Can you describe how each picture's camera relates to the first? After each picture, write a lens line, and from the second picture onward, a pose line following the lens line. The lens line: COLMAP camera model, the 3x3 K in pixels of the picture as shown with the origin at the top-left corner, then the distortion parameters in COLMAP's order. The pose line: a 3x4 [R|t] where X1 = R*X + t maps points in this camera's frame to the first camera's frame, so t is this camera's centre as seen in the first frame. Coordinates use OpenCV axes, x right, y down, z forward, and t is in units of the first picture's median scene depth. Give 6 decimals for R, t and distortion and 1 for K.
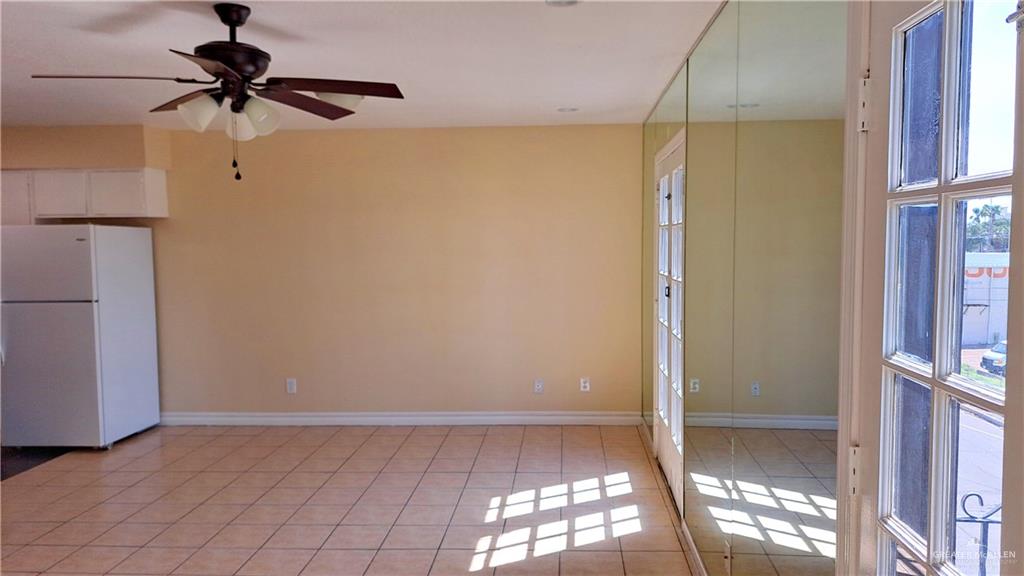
lens RADIAL K [[726.0, 0, 524.3], [0, 726.0, 285.1], [0, 0, 1]] dist [0.035671, -0.035635]
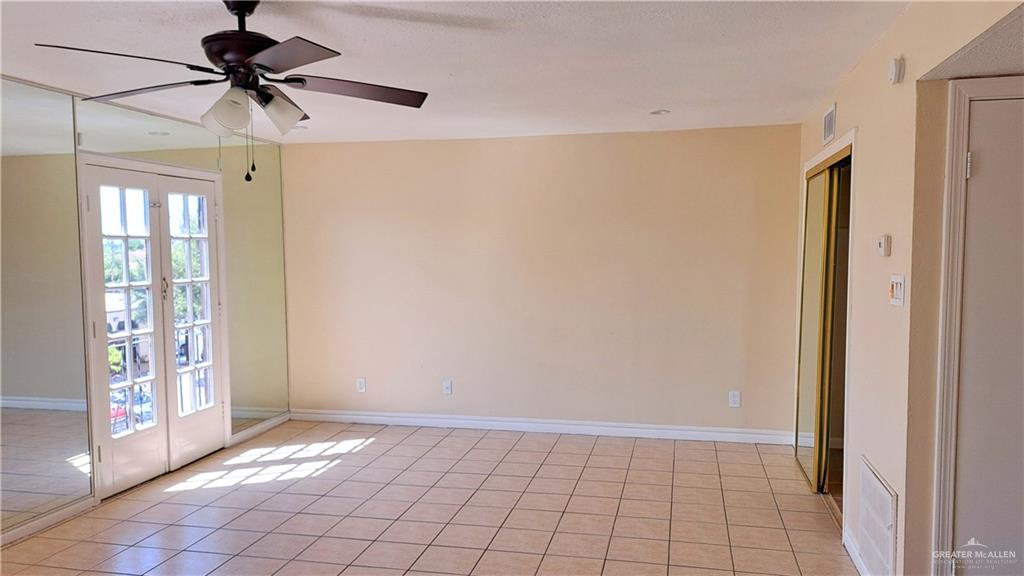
lens RADIAL K [[726.0, 0, 517.3], [0, 726.0, 297.5], [0, 0, 1]] dist [0.035671, -0.035635]
pose [[-0.986791, -0.005176, 0.161919, -0.538517], [0.016564, 0.991027, 0.132628, -0.134701], [-0.161152, 0.133558, -0.977851, 2.063374]]
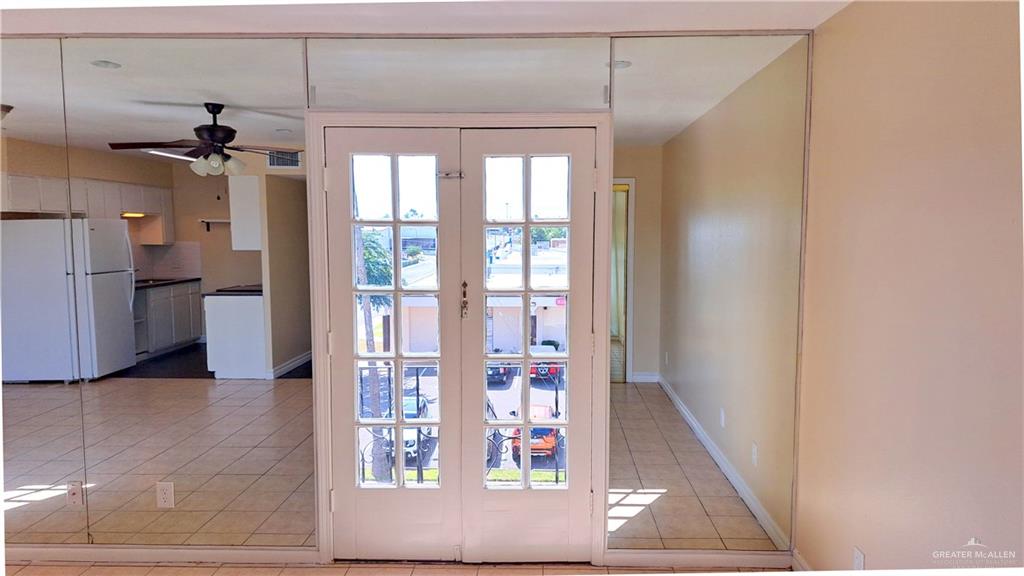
lens RADIAL K [[726.0, 0, 538.6], [0, 726.0, 294.6], [0, 0, 1]] dist [0.035671, -0.035635]
pose [[-0.059392, -0.076637, 0.995289, -0.623331], [0.056843, 0.995171, 0.080020, -0.013247], [-0.996615, 0.061328, -0.054749, 0.159268]]
